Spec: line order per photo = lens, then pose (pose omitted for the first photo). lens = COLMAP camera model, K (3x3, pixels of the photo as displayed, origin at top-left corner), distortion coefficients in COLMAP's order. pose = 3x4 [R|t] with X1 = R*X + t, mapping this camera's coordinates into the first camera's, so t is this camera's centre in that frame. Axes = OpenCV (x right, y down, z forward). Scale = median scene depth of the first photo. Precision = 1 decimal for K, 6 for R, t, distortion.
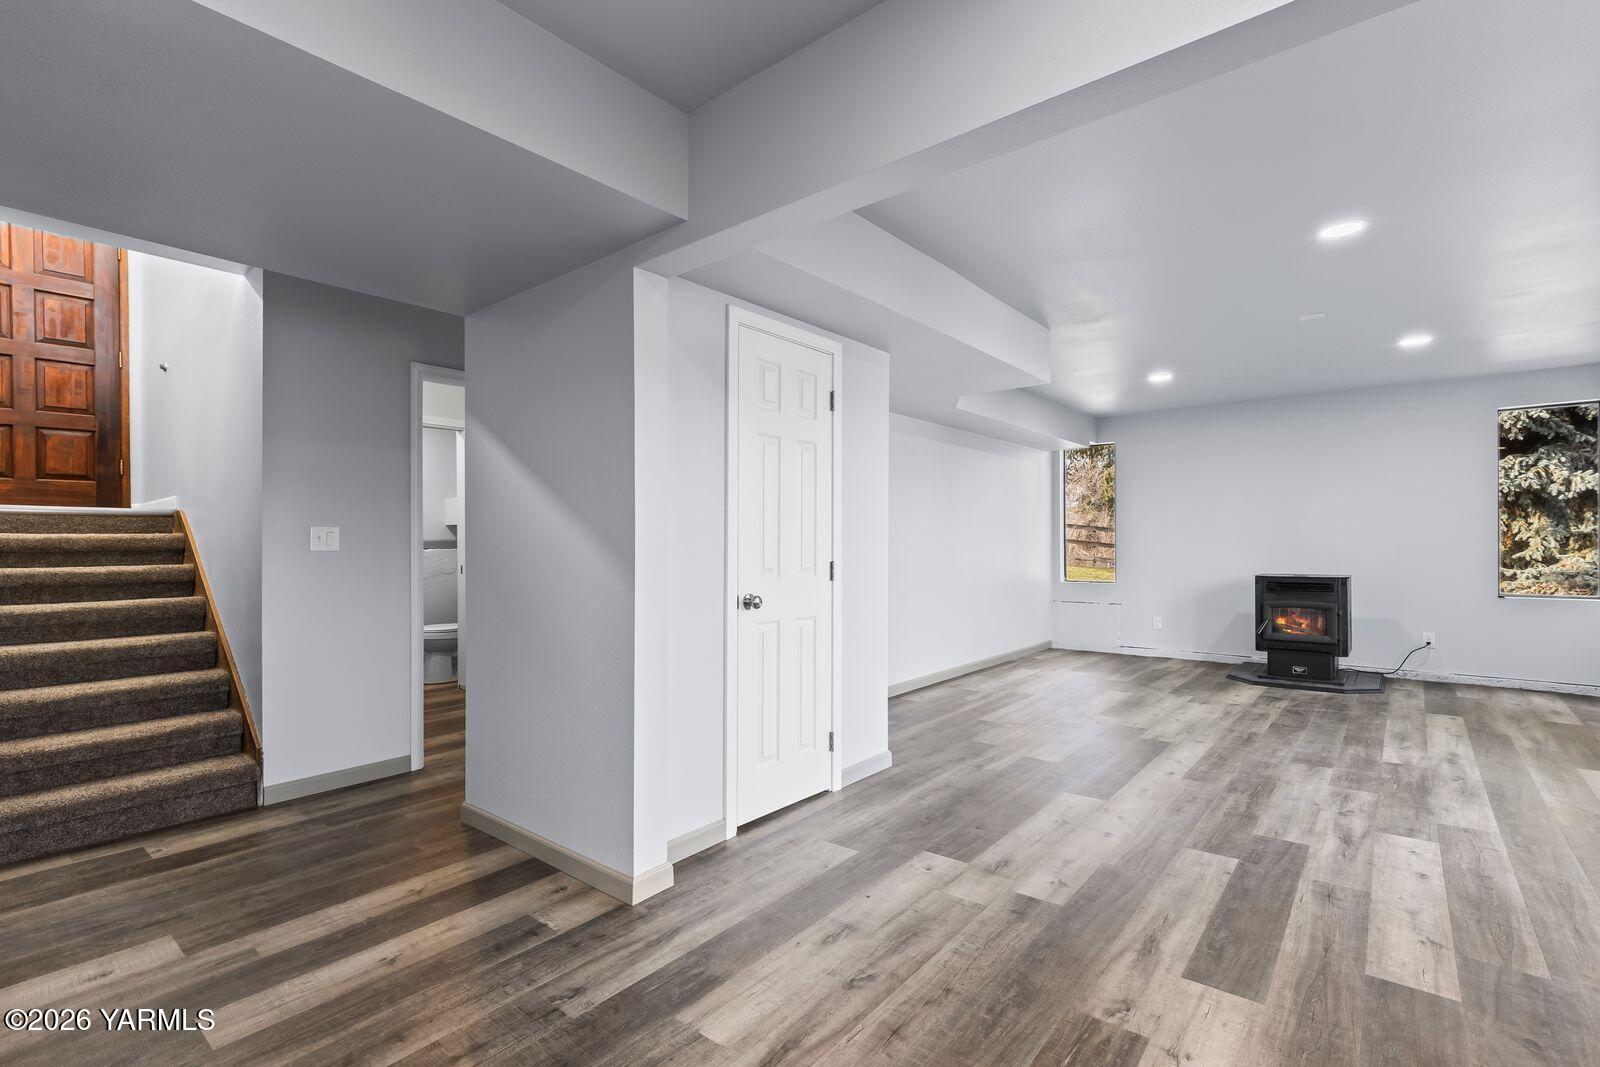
lens RADIAL K [[731.1, 0, 802.6], [0, 731.1, 541.2], [0, 0, 1]] dist [0.008396, -0.000875]
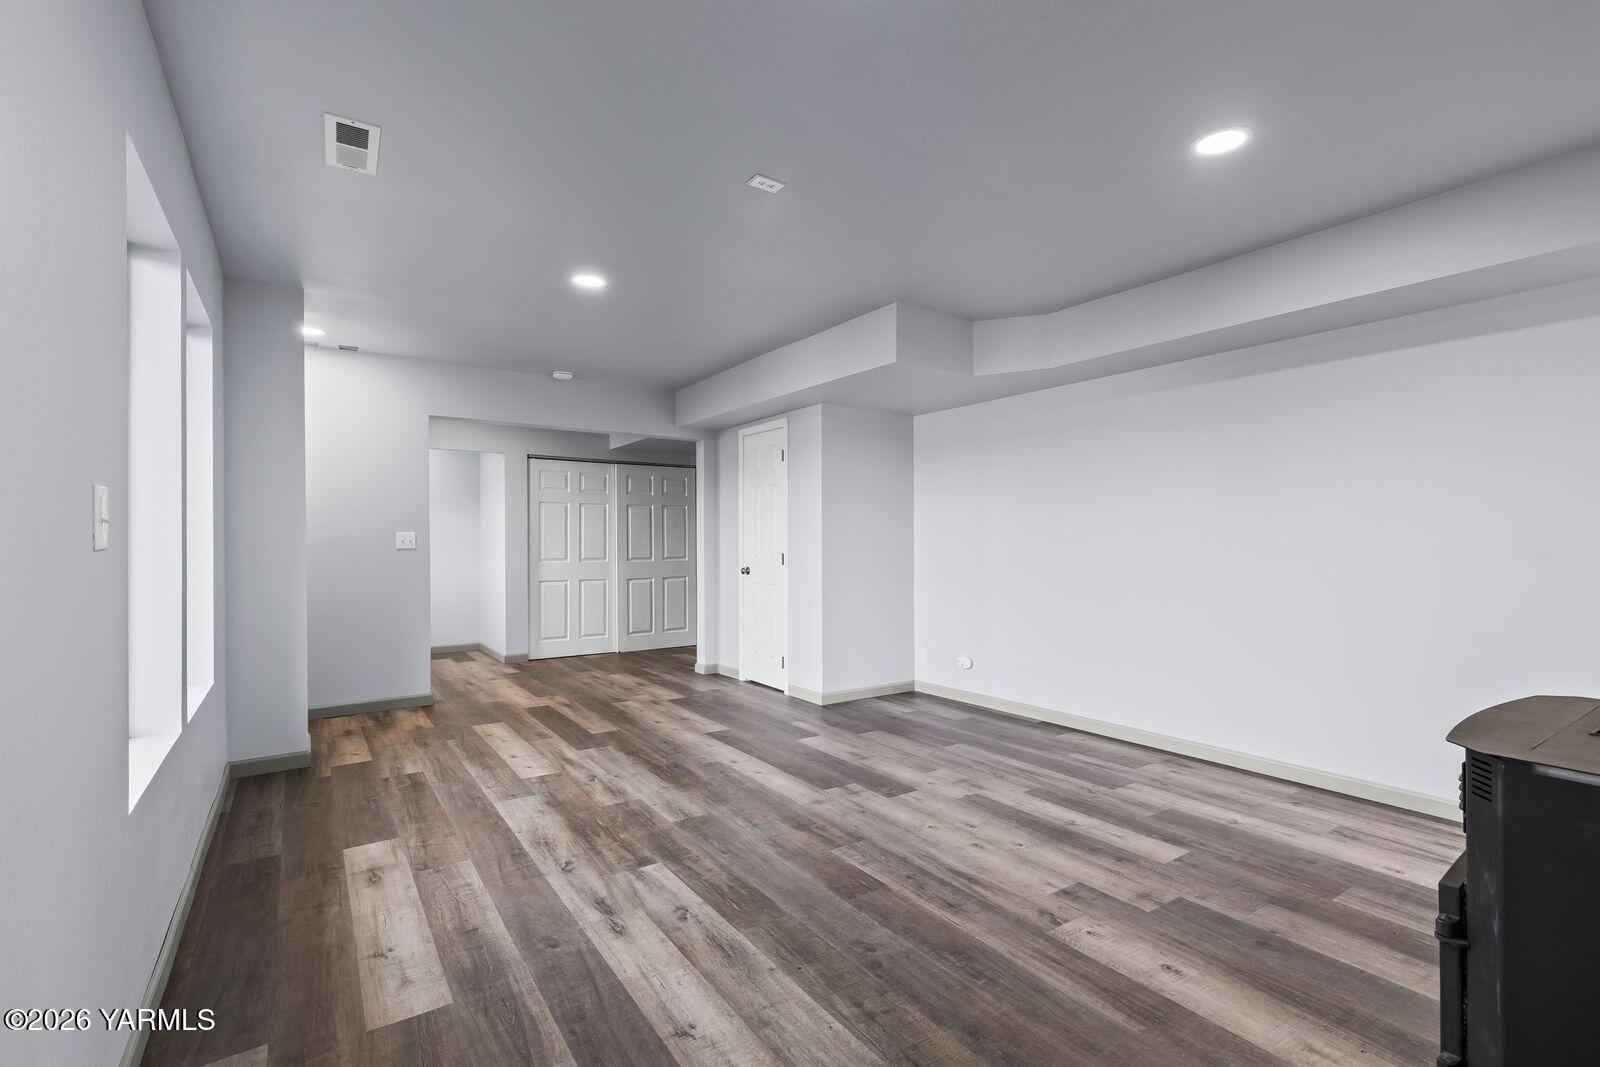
lens RADIAL K [[731.1, 0, 802.5], [0, 731.1, 537.4], [0, 0, 1]] dist [0.008396, -0.000875]
pose [[-0.281706, -0.001561, -0.959499, 1.764317], [0.005664, 0.999979, -0.003290, -0.002487], [0.959484, -0.006361, -0.281691, 1.655799]]
